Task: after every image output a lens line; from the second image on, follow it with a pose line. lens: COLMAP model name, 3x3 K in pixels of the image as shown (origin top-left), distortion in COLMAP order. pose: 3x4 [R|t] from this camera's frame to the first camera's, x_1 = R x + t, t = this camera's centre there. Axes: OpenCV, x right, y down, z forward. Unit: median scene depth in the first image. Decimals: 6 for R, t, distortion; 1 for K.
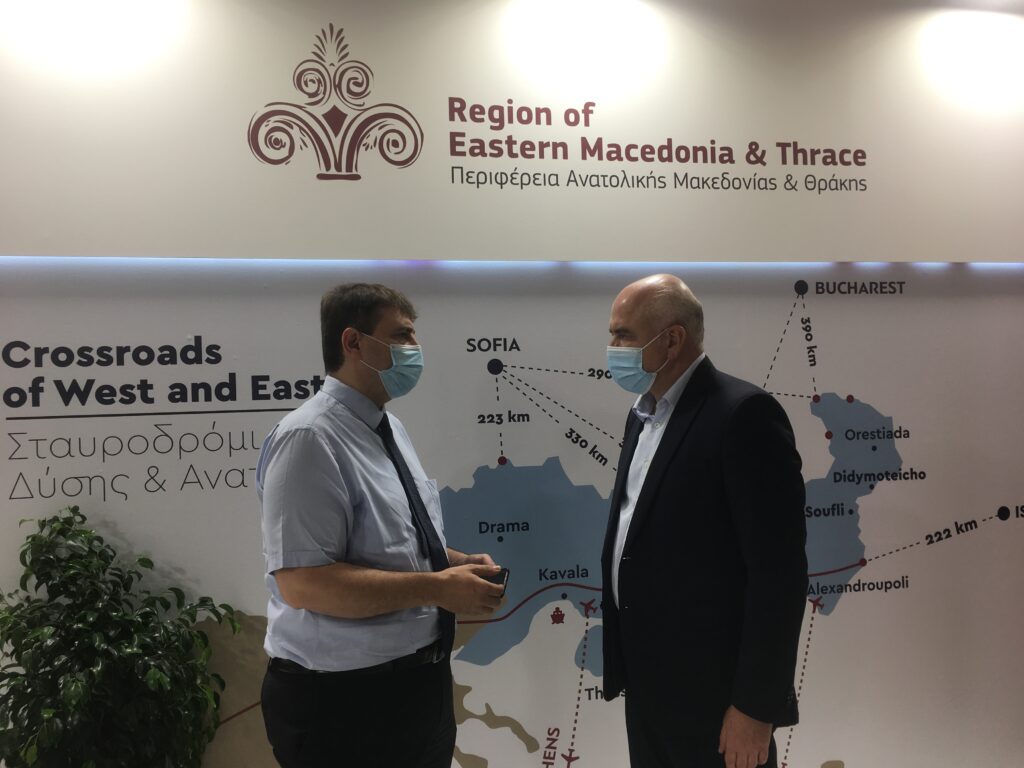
lens RADIAL K [[863.8, 0, 512.7], [0, 863.8, 385.3], [0, 0, 1]] dist [0.020301, -0.001434]
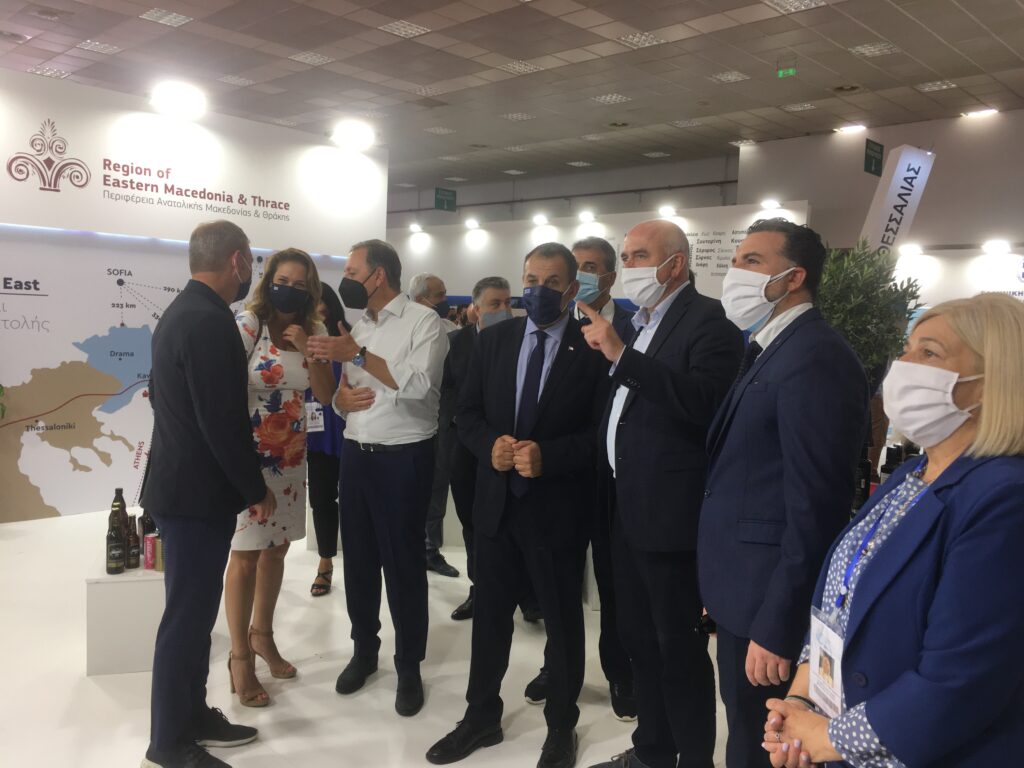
lens RADIAL K [[863.8, 0, 513.1], [0, 863.8, 385.1], [0, 0, 1]] dist [0.020301, -0.001434]
pose [[0.831458, 0.021737, 0.555162, -0.417409], [-0.073999, 0.994664, 0.071882, 0.006254], [-0.550637, -0.100849, 0.828630, -1.453482]]
